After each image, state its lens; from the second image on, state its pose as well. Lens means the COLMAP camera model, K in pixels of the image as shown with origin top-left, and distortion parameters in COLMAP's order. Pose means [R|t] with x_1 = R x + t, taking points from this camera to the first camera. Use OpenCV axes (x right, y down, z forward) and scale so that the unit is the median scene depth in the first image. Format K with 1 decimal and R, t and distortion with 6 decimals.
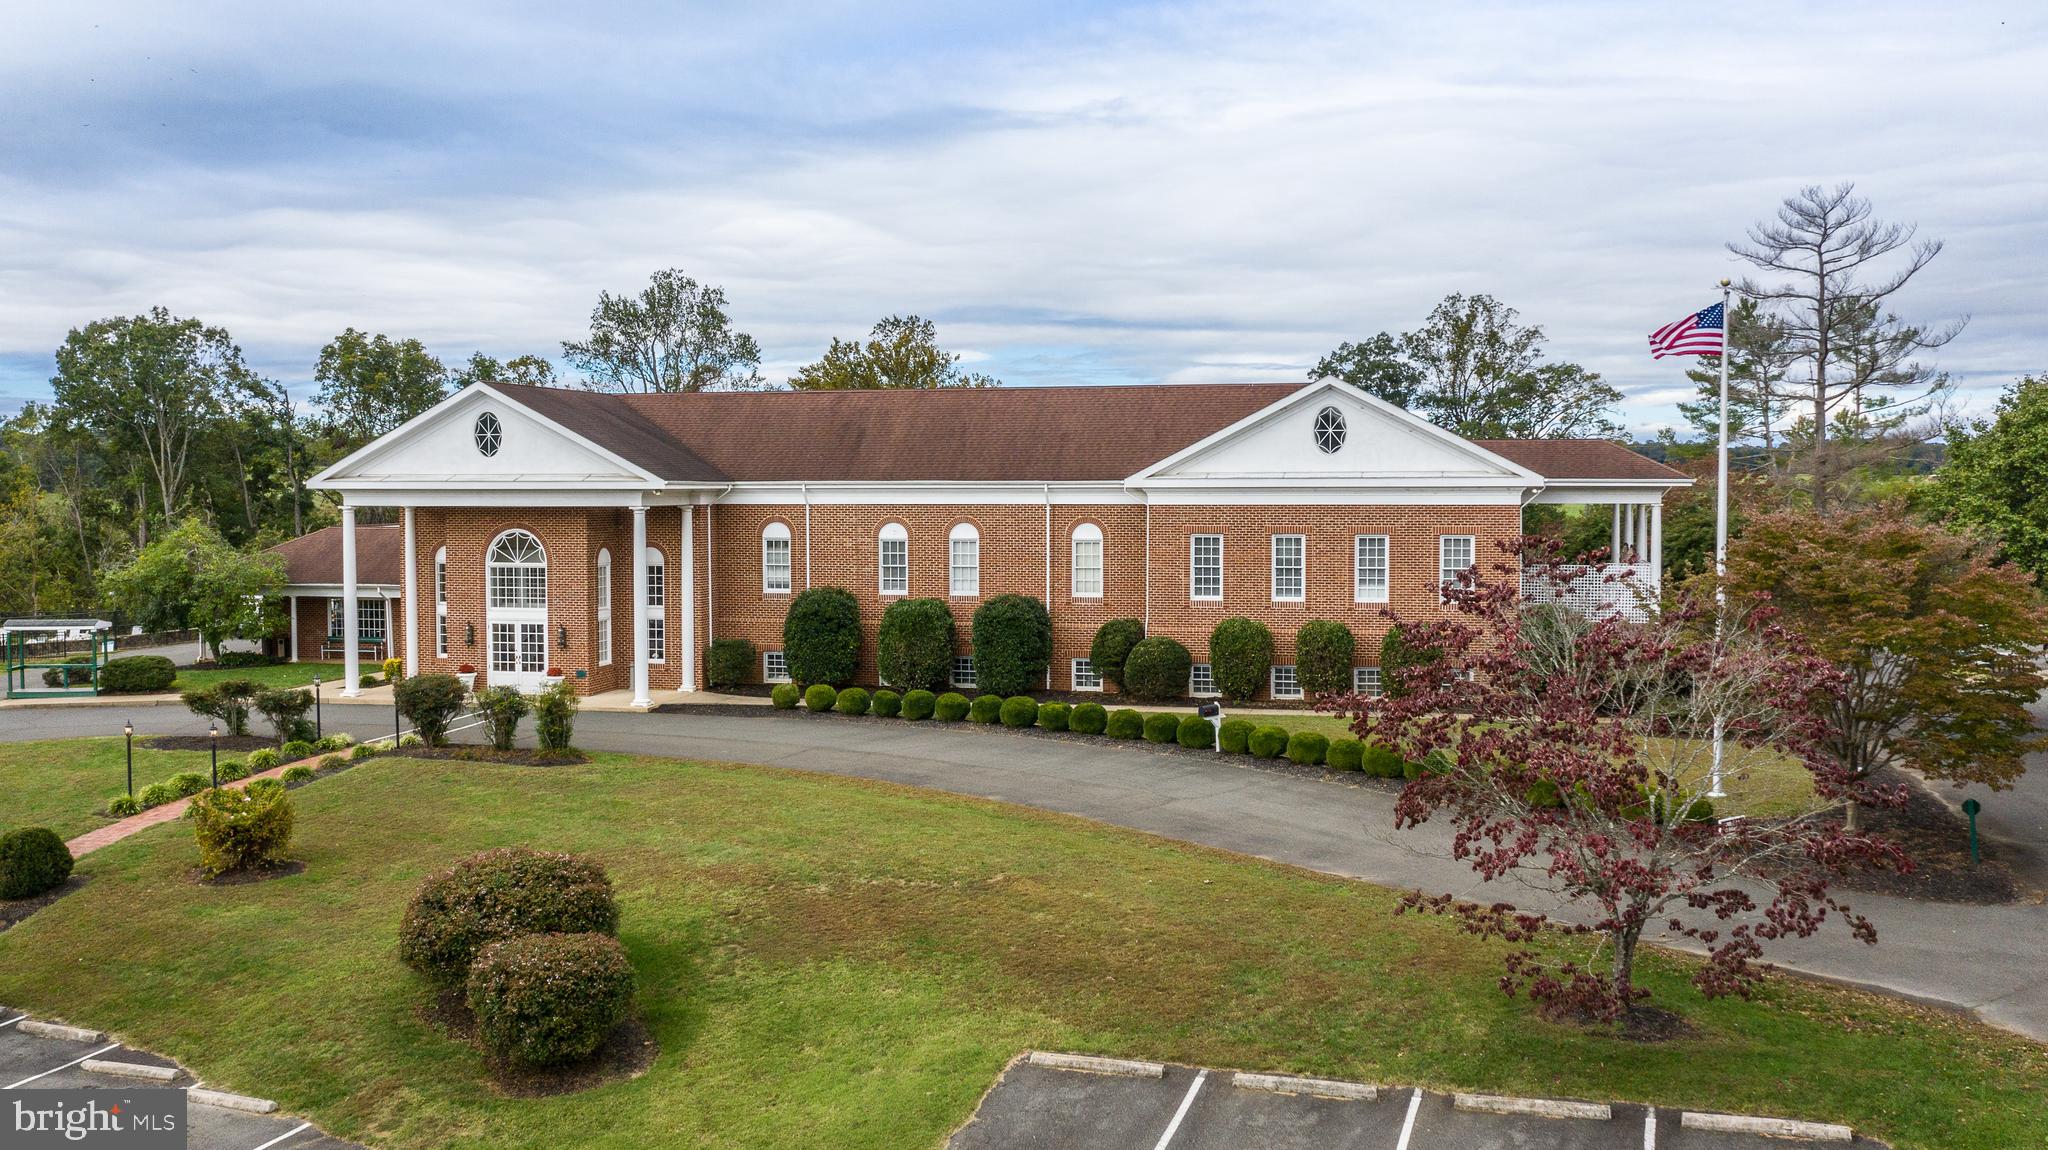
lens RADIAL K [[1808.2, 0, 993.0], [0, 1808.2, 567.2], [0, 0, 1]] dist [-0.015766, -0.000513]
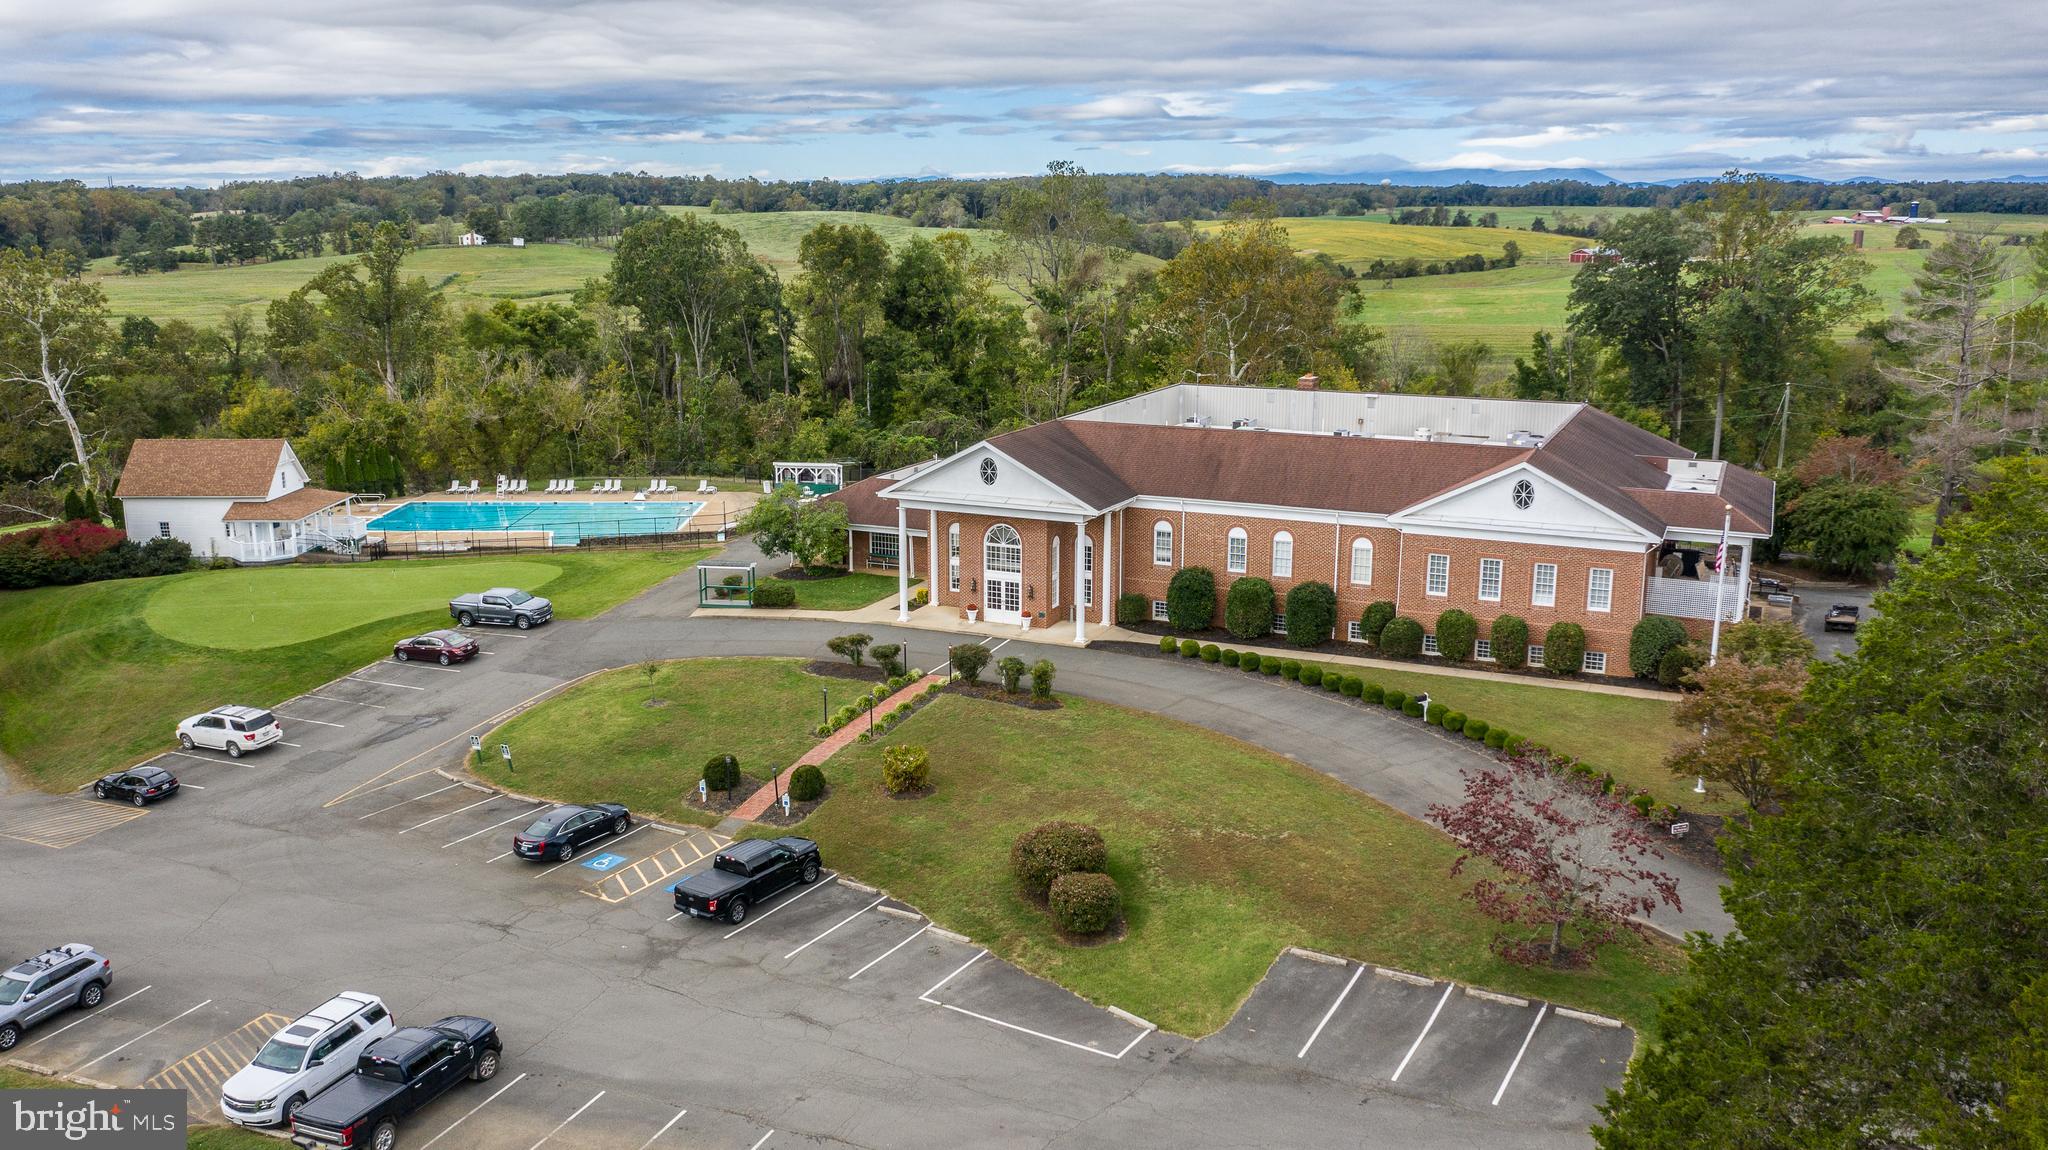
lens RADIAL K [[1631.0, 0, 1024.0], [0, 1631.0, 575.0], [0, 0, 1]] dist [-0.008787, -0.000378]
pose [[0.983576, 0.043909, -0.175072, 0.012560], [-0.012541, 0.984239, 0.176398, -0.248592], [0.180058, -0.171305, 0.968625, -0.443576]]
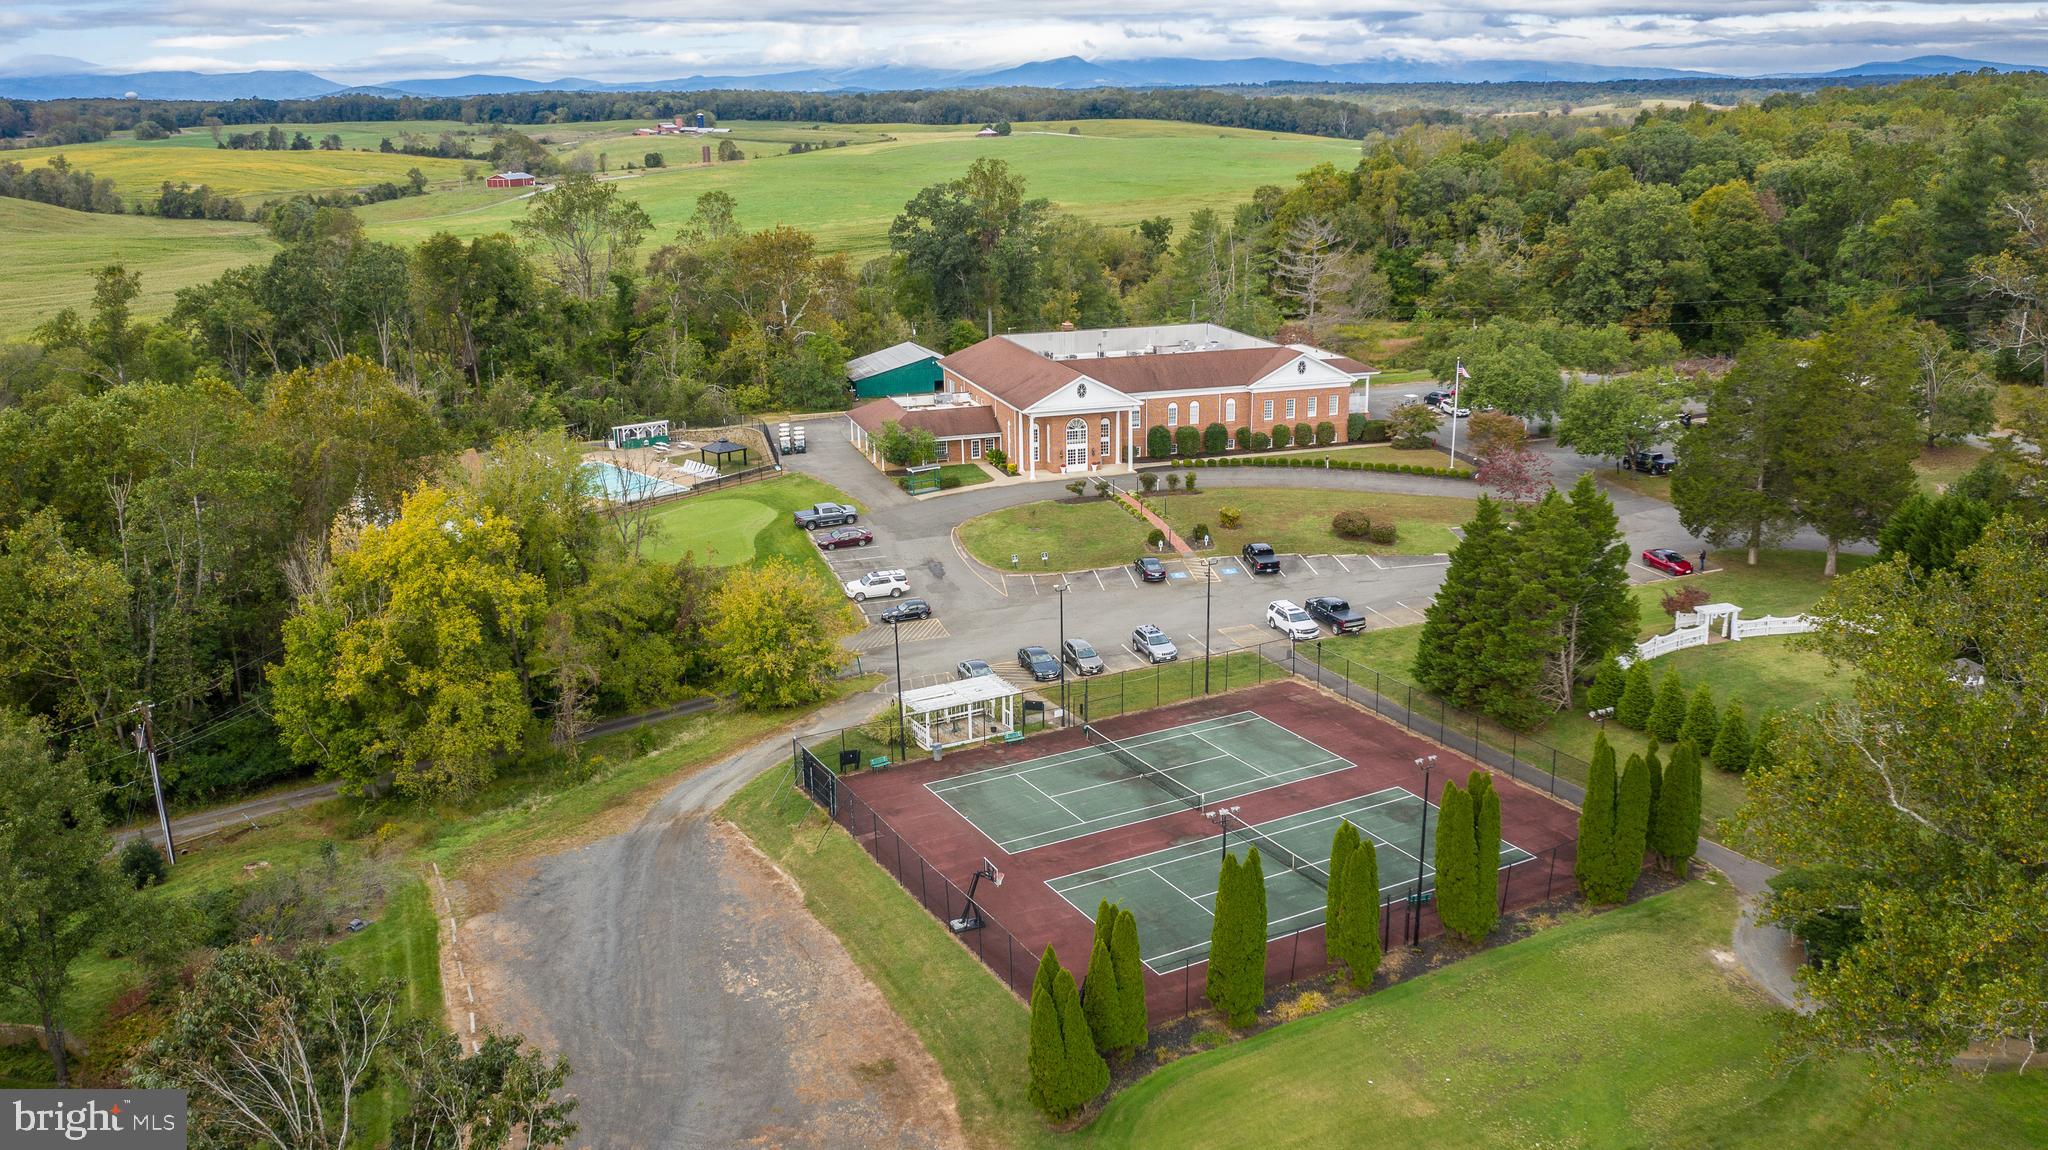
lens RADIAL K [[1631.0, 0, 1024.0], [0, 1631.0, 575.0], [0, 0, 1]] dist [-0.008787, -0.000378]
pose [[0.852299, -0.156045, 0.499236, -1.863298], [0.036563, 0.969901, 0.240738, -0.456996], [-0.521776, -0.186928, 0.832351, -1.370912]]
